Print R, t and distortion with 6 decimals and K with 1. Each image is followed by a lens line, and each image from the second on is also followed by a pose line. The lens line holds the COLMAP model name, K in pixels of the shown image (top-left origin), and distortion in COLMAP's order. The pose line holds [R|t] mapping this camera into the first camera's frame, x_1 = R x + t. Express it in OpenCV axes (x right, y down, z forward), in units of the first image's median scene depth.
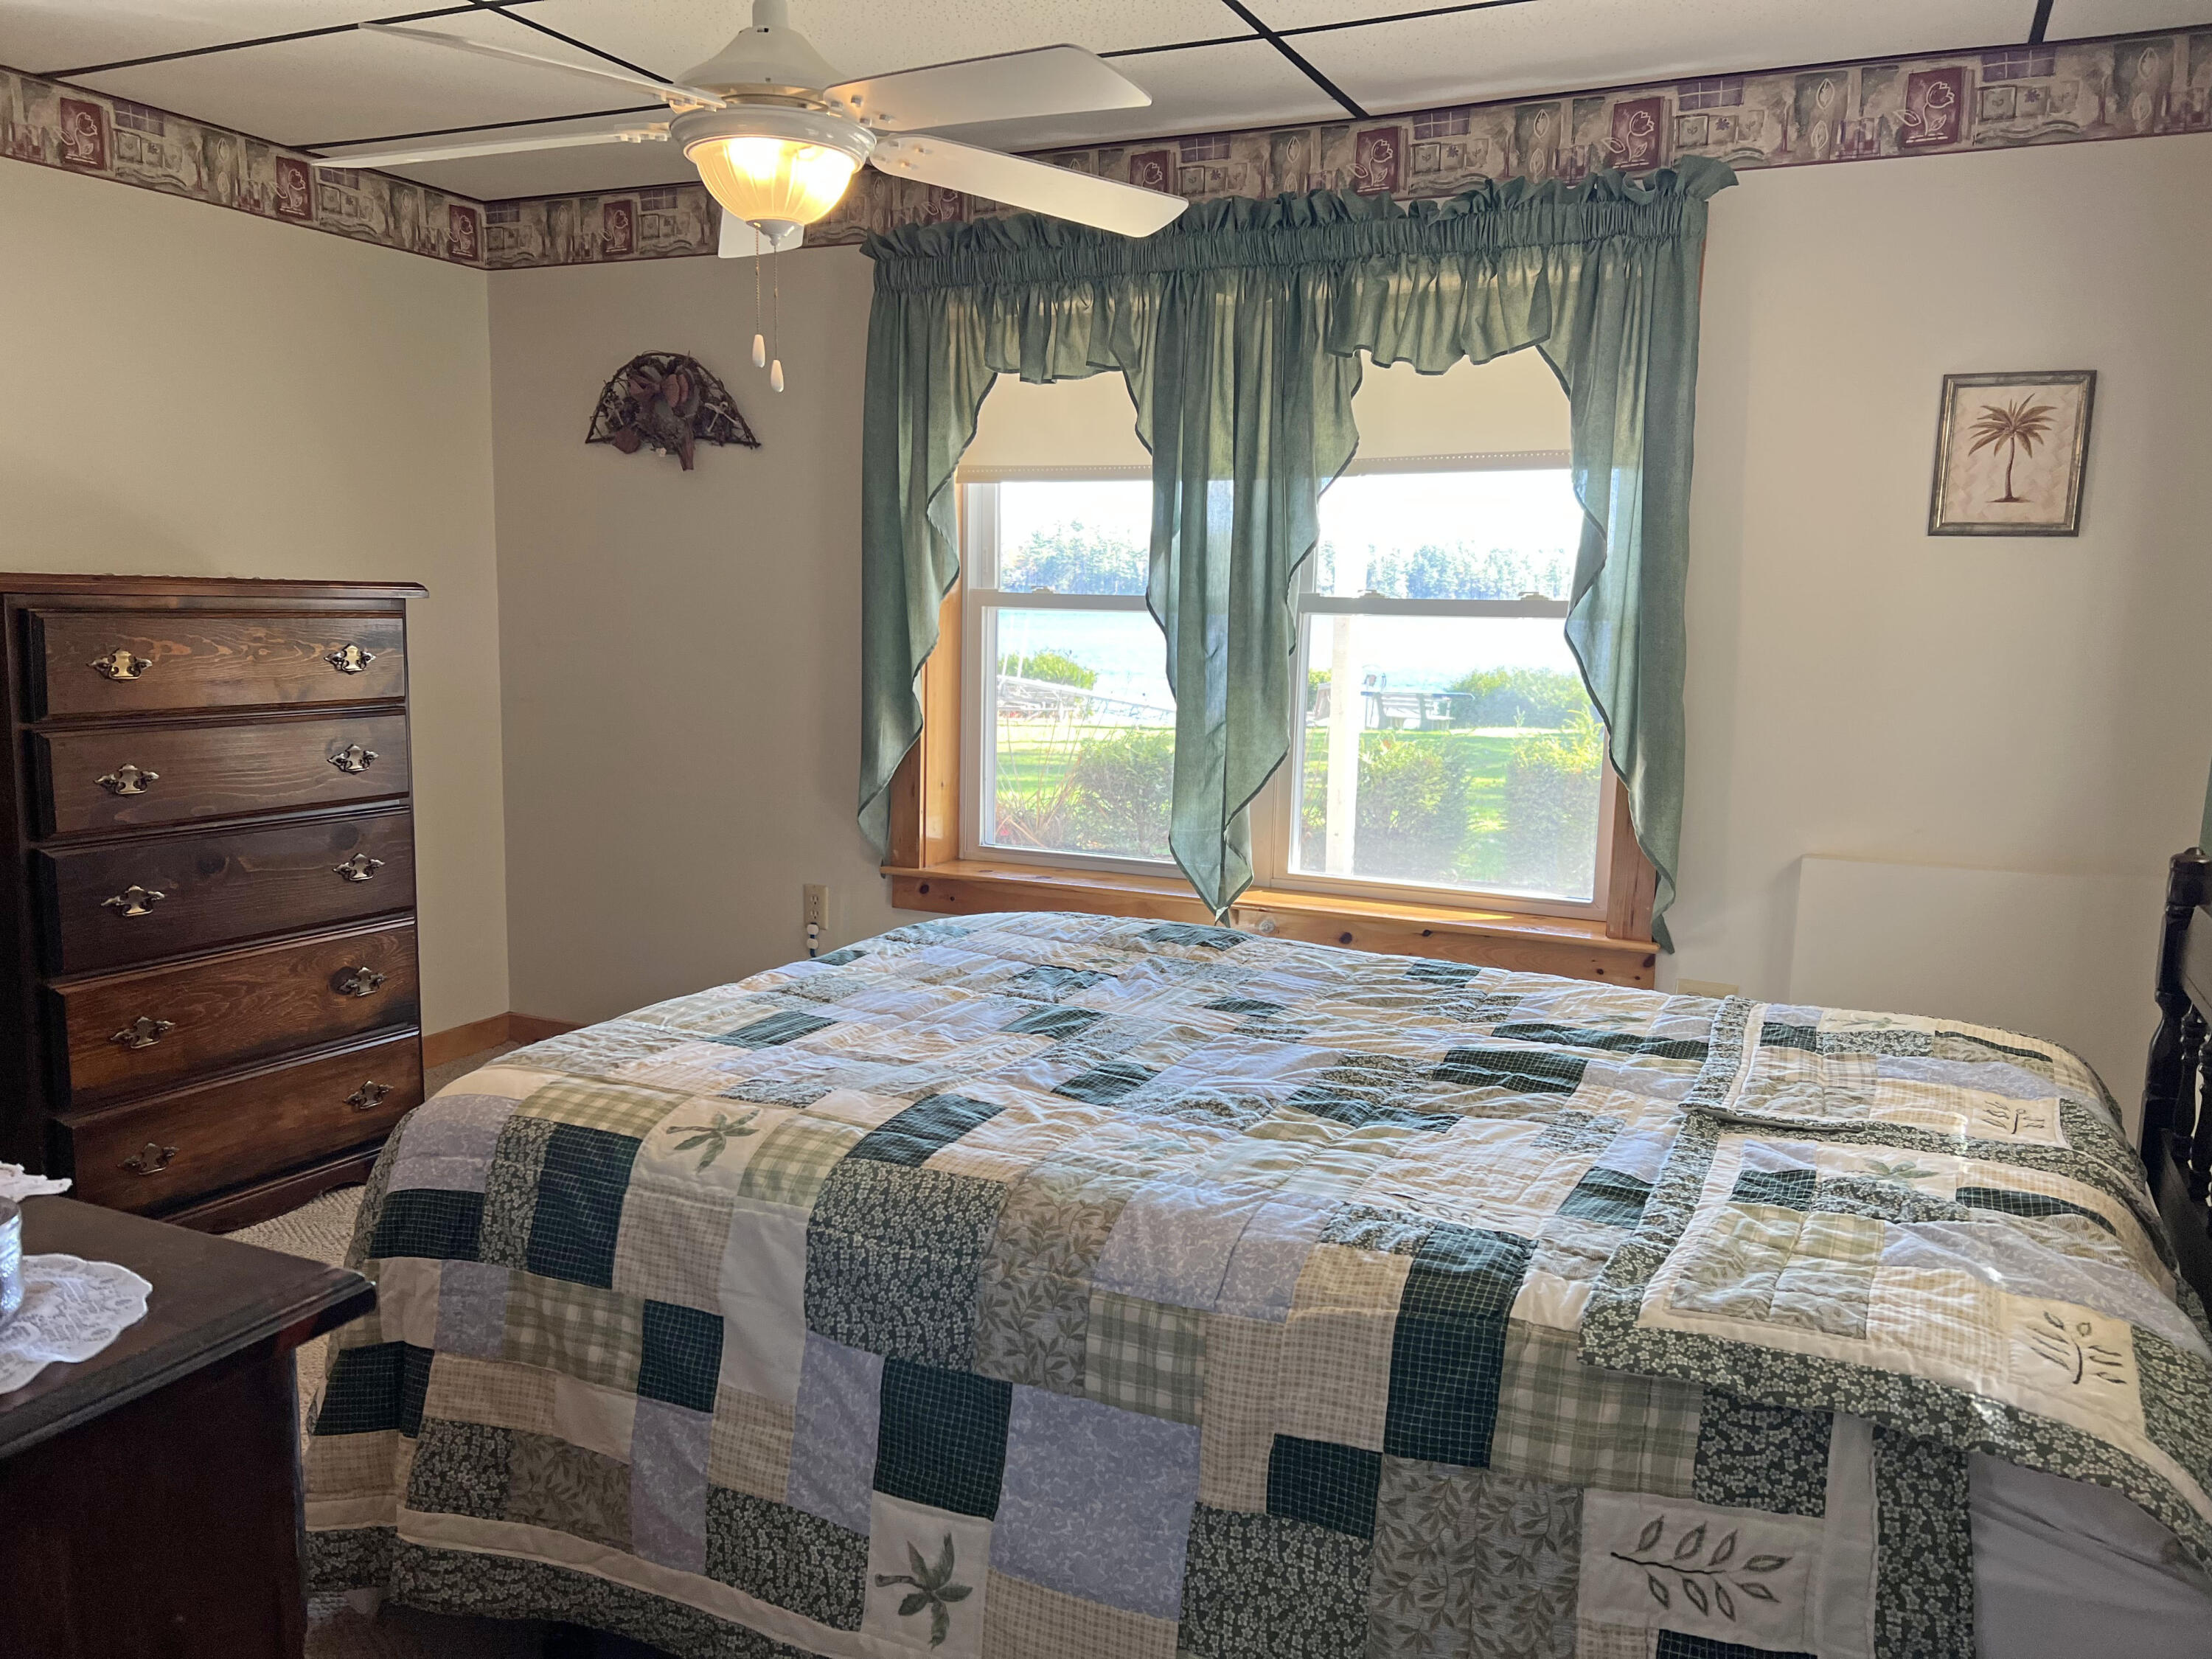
lens RADIAL K [[1667.5, 0, 1087.8], [0, 1667.5, 825.0], [0, 0, 1]] dist [0.065883, -0.070866]
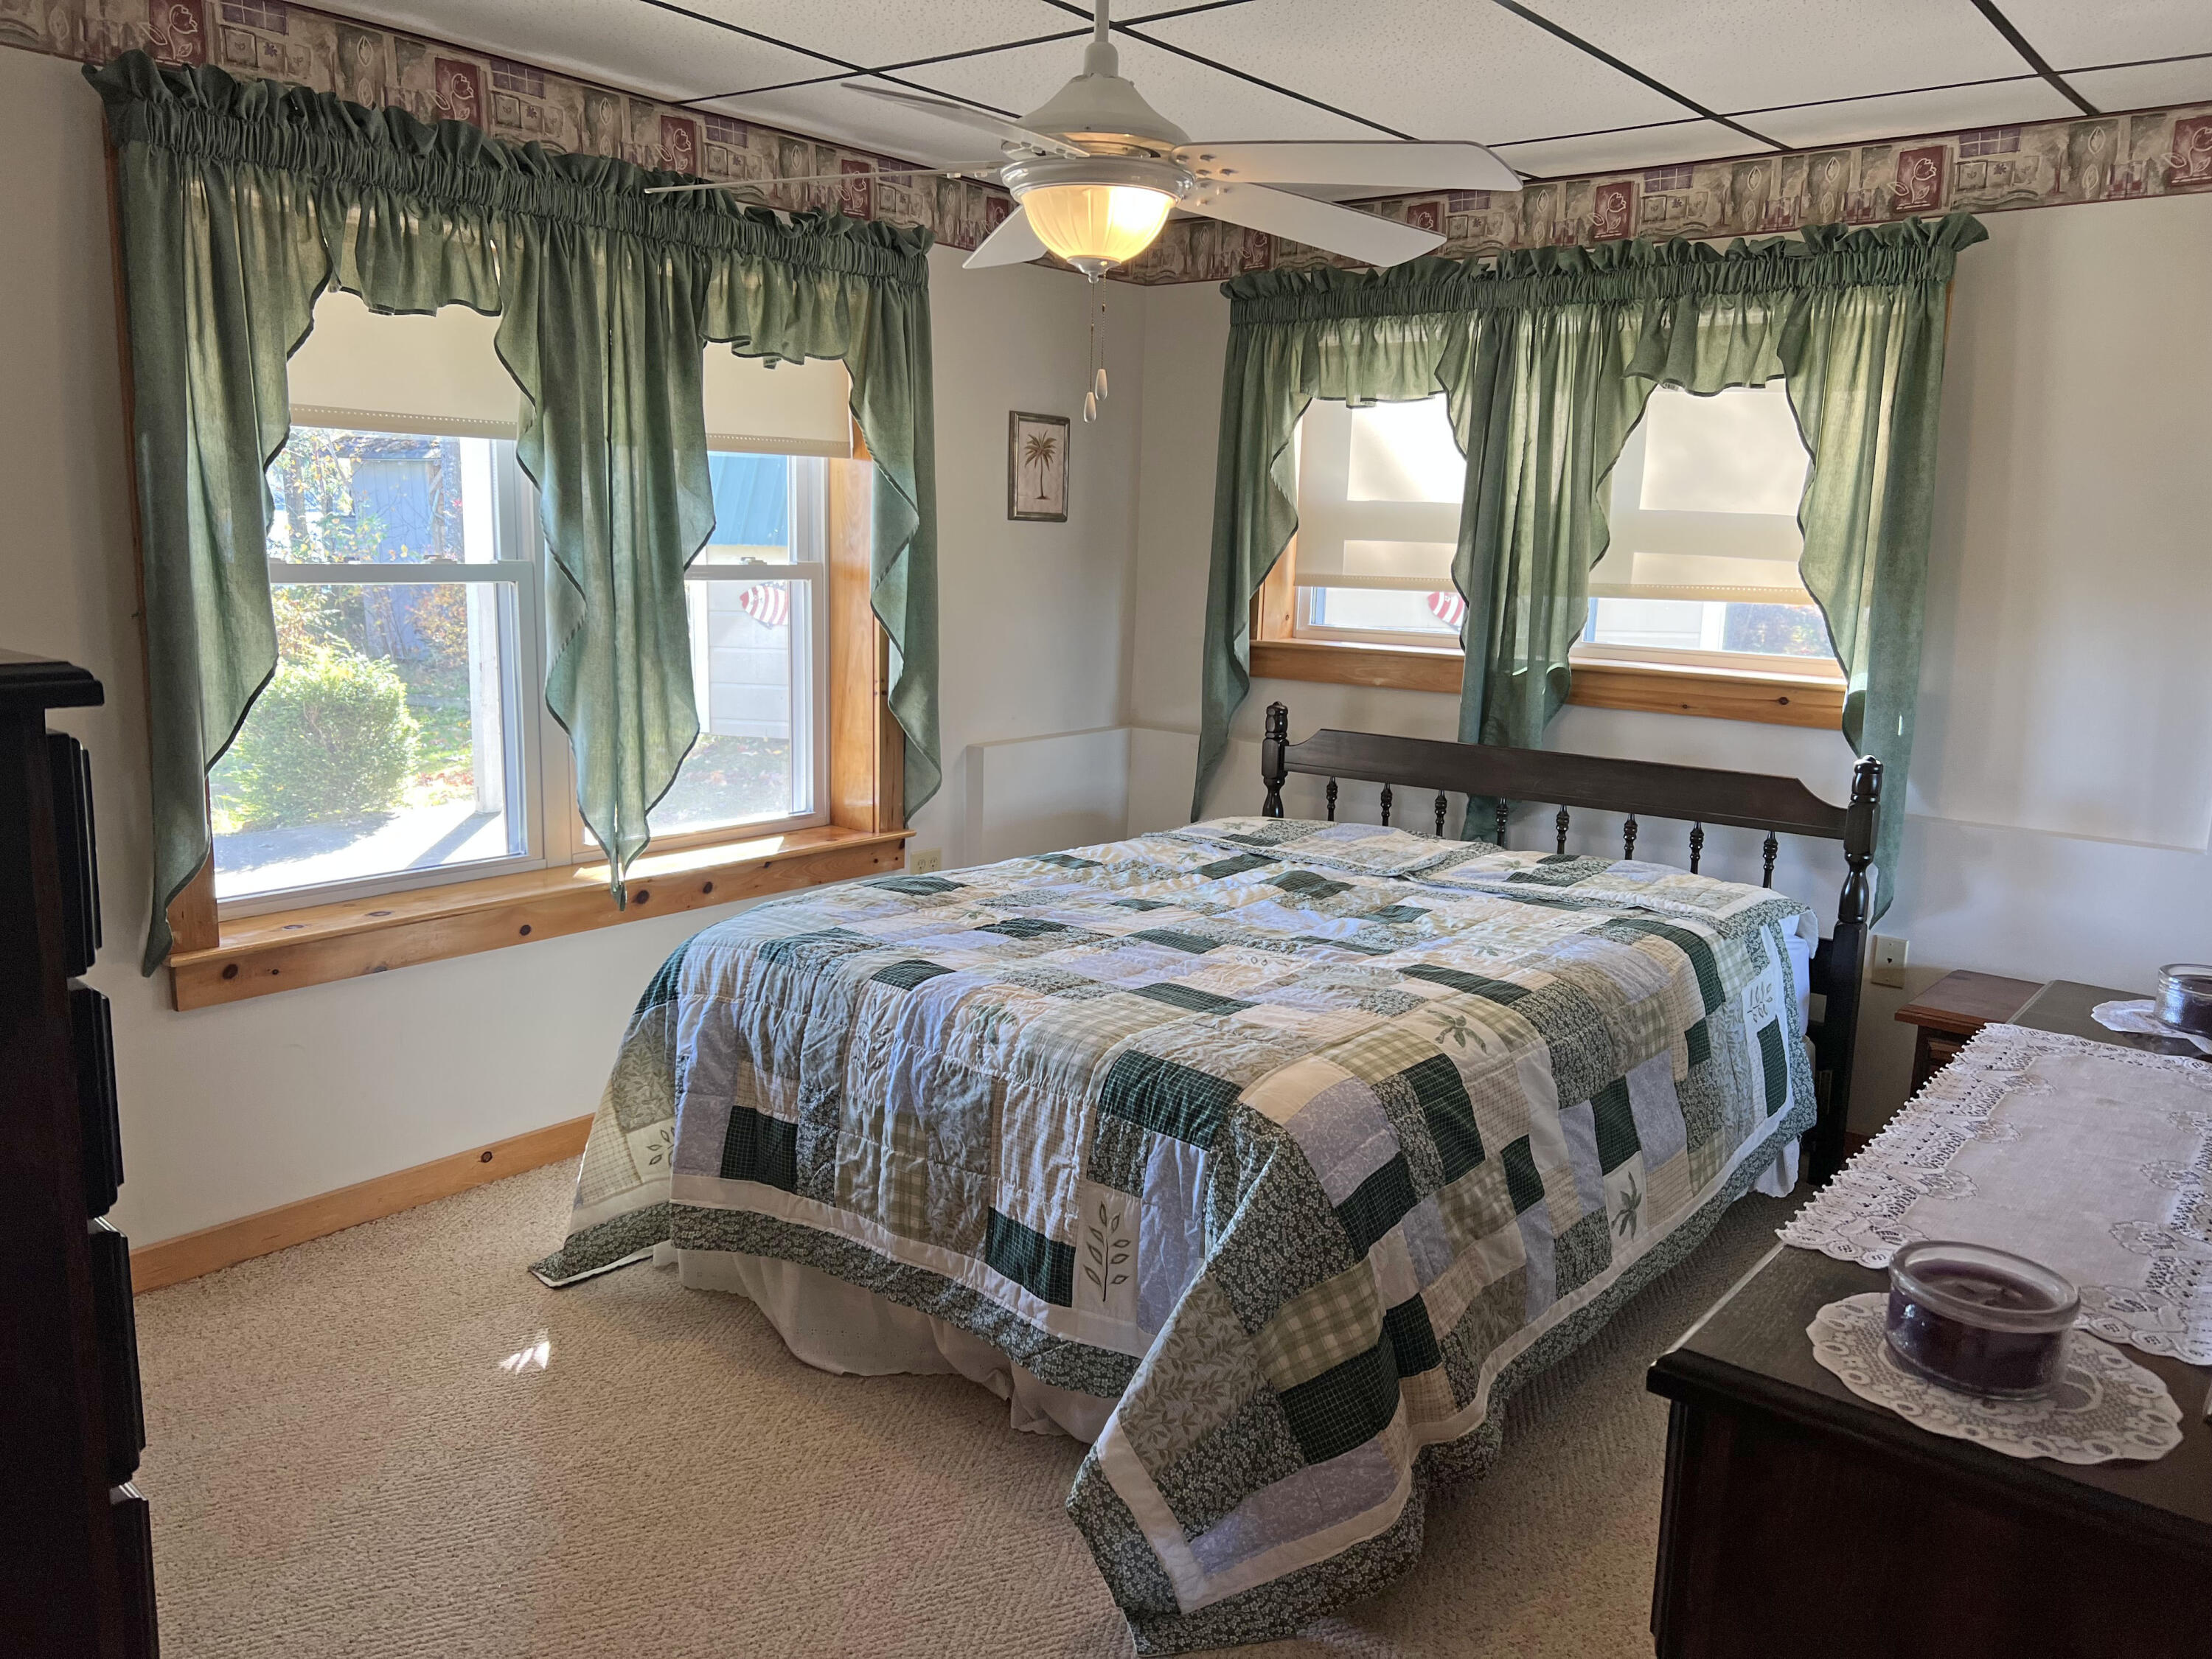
lens RADIAL K [[1667.5, 0, 1083.1], [0, 1667.5, 834.9], [0, 0, 1]] dist [0.065883, -0.070866]
pose [[0.239616, -0.189357, 0.952223, -0.976829], [0.115089, 0.979420, 0.165805, -0.140606], [-0.964022, 0.069861, 0.256478, 0.597824]]
